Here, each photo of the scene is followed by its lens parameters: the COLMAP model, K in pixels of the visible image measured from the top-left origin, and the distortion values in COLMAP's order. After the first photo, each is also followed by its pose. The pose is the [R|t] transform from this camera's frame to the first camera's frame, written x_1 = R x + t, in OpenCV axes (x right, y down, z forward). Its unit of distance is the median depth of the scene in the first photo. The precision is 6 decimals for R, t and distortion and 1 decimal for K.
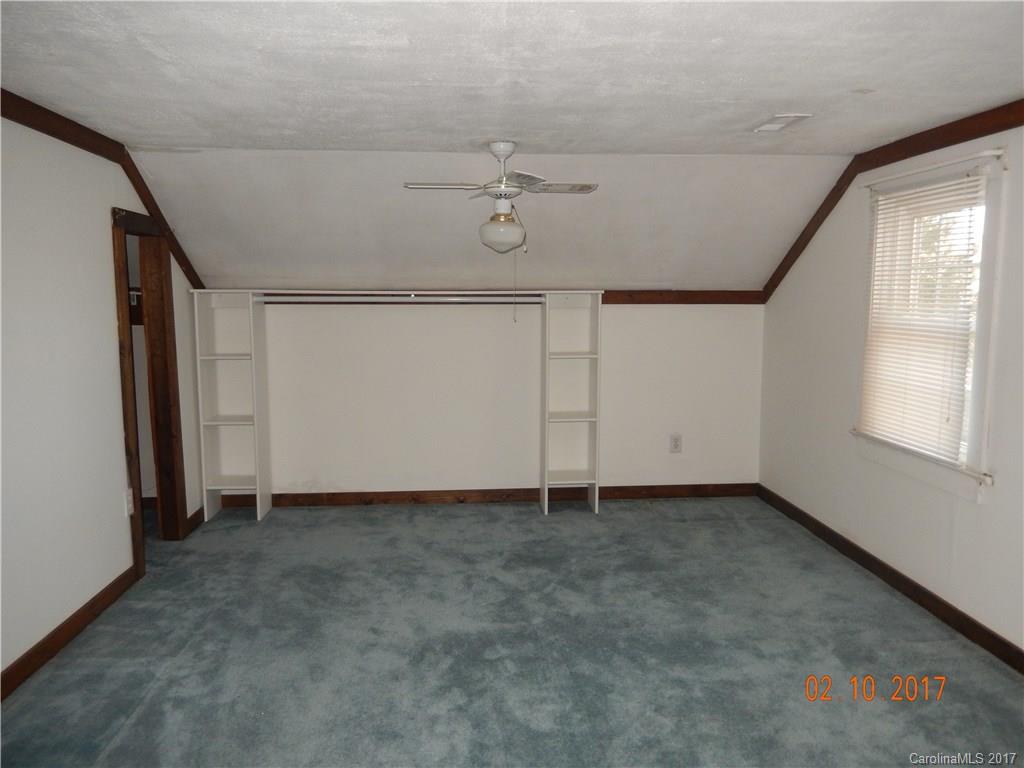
lens RADIAL K [[757.0, 0, 513.4], [0, 757.0, 383.8], [0, 0, 1]] dist [-0.018238, -0.005501]
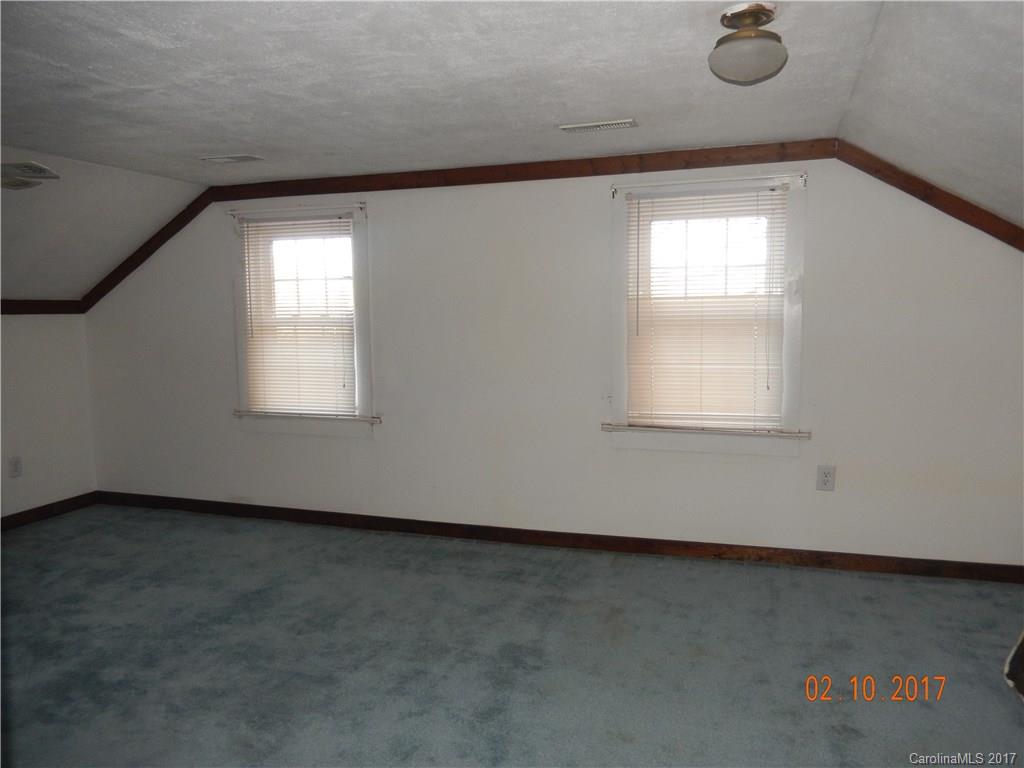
lens RADIAL K [[757.0, 0, 516.3], [0, 757.0, 385.2], [0, 0, 1]] dist [-0.018238, -0.005501]
pose [[0.379020, -0.098325, 0.920150, -0.554842], [0.120666, 0.991101, 0.056203, 0.004354], [-0.917487, 0.089728, 0.387512, 0.119548]]
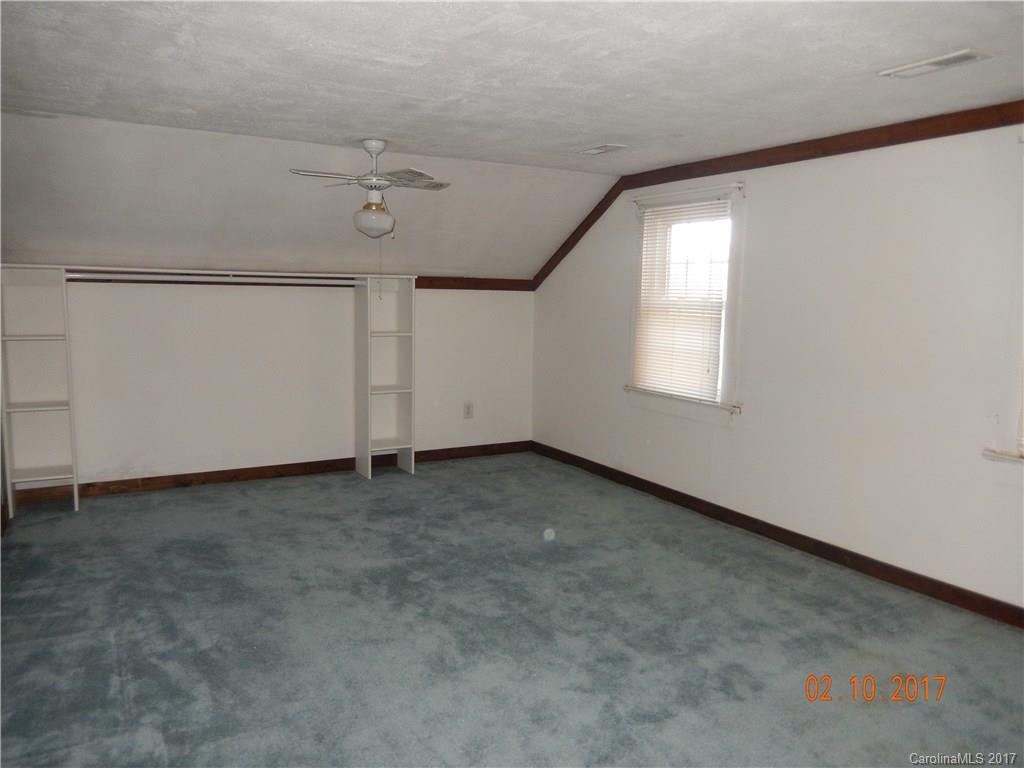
lens RADIAL K [[757.0, 0, 513.6], [0, 757.0, 383.4], [0, 0, 1]] dist [-0.018238, -0.005501]
pose [[0.899900, -0.034524, 0.434728, -0.328165], [0.032485, 0.999399, 0.012122, 0.037586], [-0.434885, 0.003214, 0.900480, -0.108813]]
